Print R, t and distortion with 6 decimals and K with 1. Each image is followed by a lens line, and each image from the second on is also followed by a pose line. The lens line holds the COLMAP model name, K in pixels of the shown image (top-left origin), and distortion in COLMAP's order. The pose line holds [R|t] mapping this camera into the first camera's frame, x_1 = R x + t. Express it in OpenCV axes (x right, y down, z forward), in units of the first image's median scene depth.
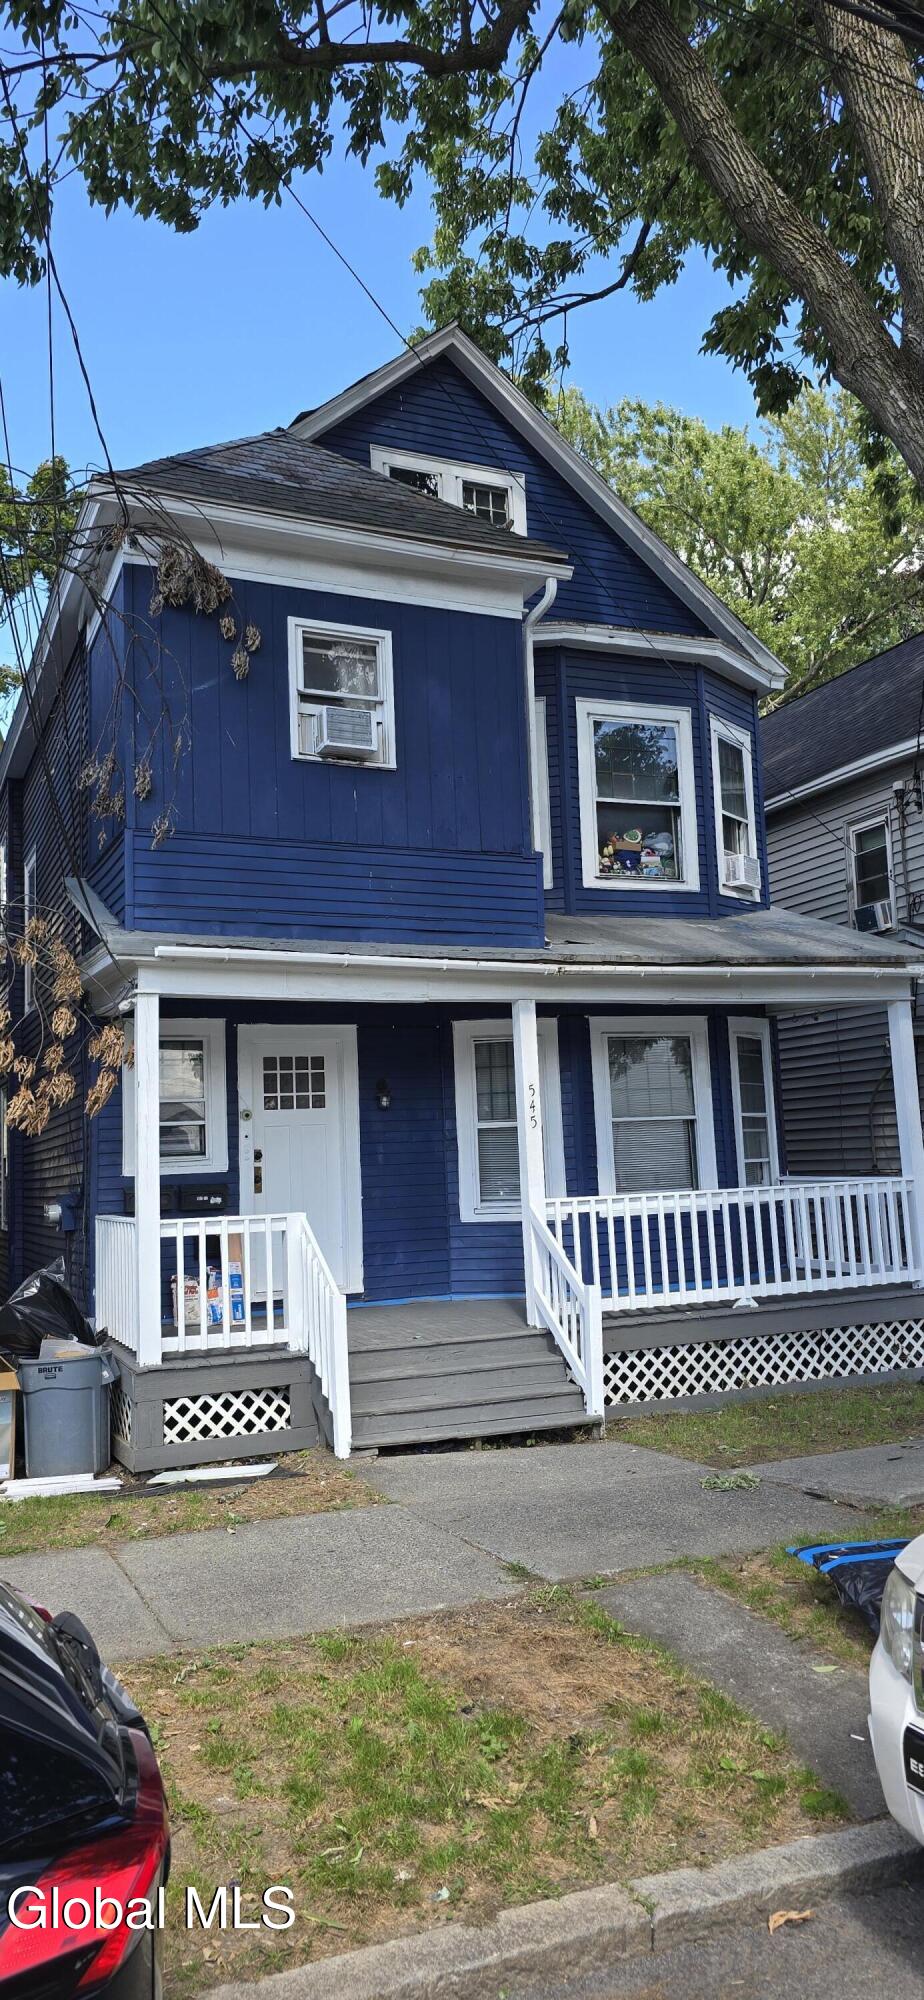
lens RADIAL K [[1345.2, 0, 462.0], [0, 1345.2, 1000.0], [0, 0, 1]] dist [0.078706, -0.062041]
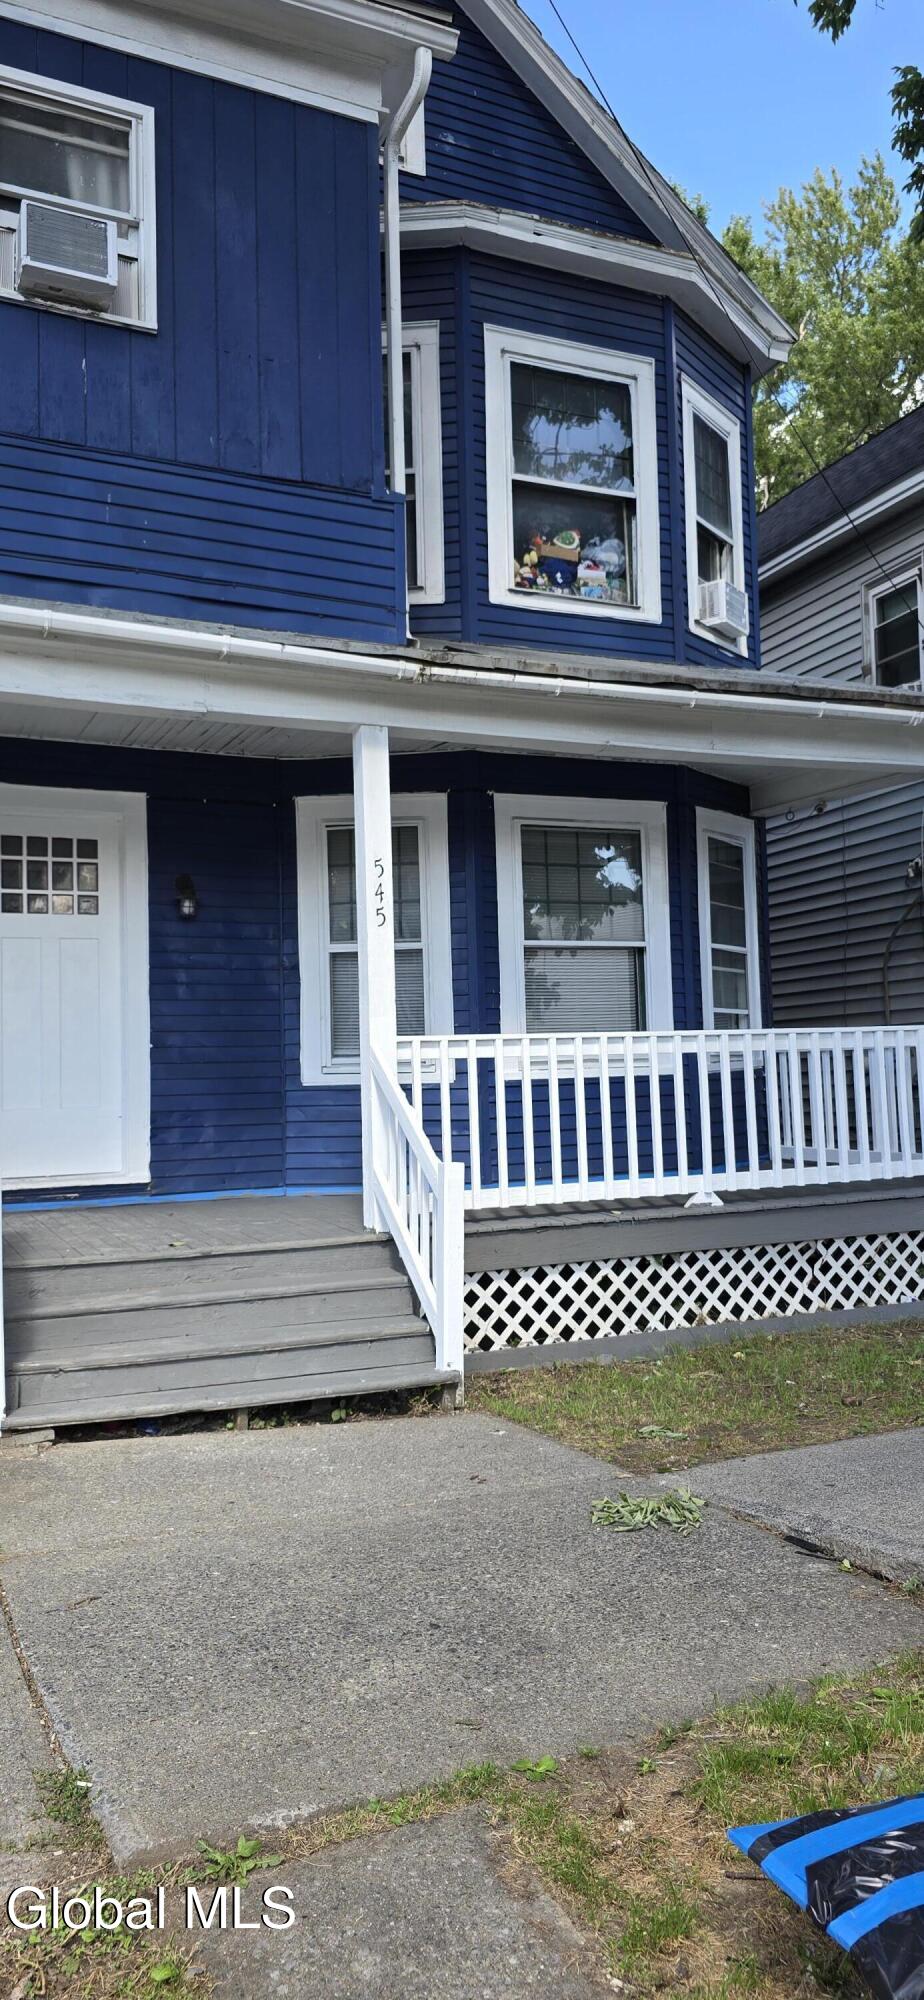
lens RADIAL K [[1345.2, 0, 462.0], [0, 1345.2, 1000.0], [0, 0, 1]] dist [0.078706, -0.062041]
pose [[0.999899, 0.012947, 0.005851, 0.084690], [-0.013250, 0.998388, 0.055198, 0.090029], [-0.005127, -0.055270, 0.998458, 0.340933]]
